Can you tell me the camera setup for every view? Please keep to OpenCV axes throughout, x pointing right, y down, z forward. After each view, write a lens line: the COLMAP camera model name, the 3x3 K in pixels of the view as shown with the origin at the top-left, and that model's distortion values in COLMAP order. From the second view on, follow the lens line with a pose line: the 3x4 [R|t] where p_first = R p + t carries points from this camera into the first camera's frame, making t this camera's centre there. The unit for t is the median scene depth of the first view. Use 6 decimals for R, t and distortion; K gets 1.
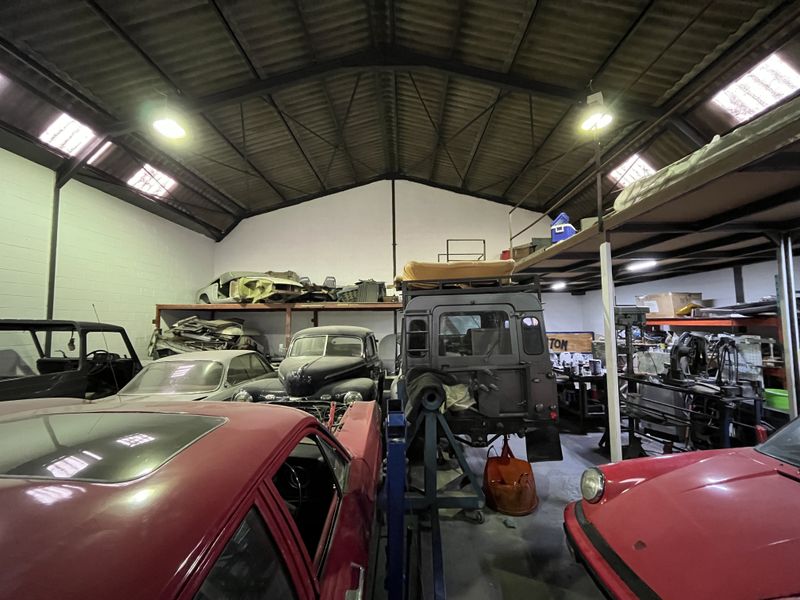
lens RADIAL K [[322.4, 0, 398.6], [0, 322.4, 300.7], [0, 0, 1]] dist [0.000731, -0.000764]
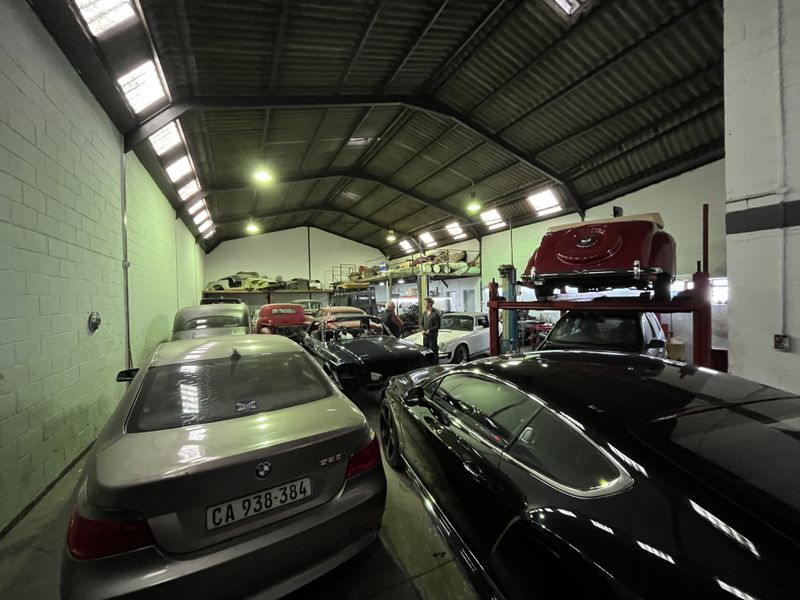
lens RADIAL K [[322.4, 0, 395.1], [0, 322.4, 301.6], [0, 0, 1]] dist [0.000731, -0.000764]
pose [[0.893162, -0.013113, 0.449543, -0.575967], [-0.020710, 0.997315, 0.070238, -0.088374], [-0.449257, -0.072044, 0.890493, -1.358042]]
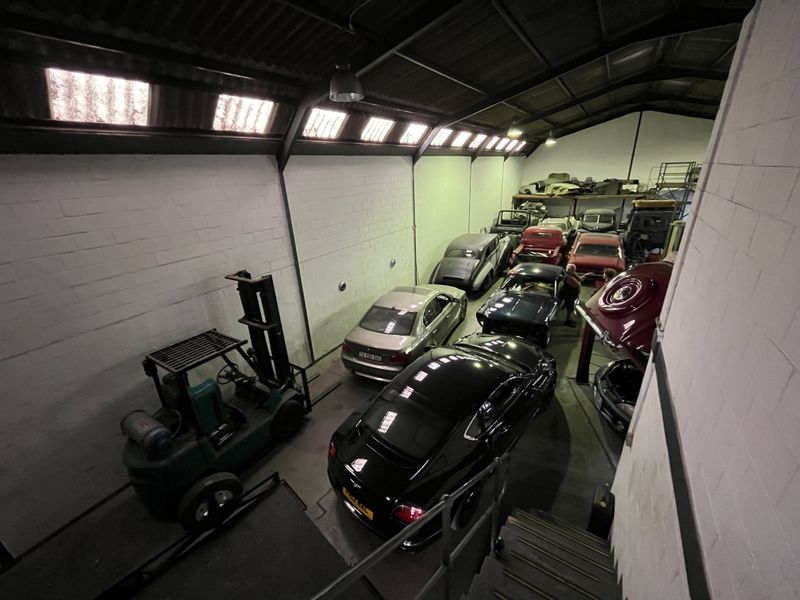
lens RADIAL K [[322.4, 0, 398.8], [0, 322.4, 296.5], [0, 0, 1]] dist [0.000731, -0.000764]
pose [[0.849679, 0.159954, -0.502454, -0.120634], [0.079392, 0.903211, 0.421791, -0.409339], [0.521289, -0.398278, 0.754740, -1.651243]]
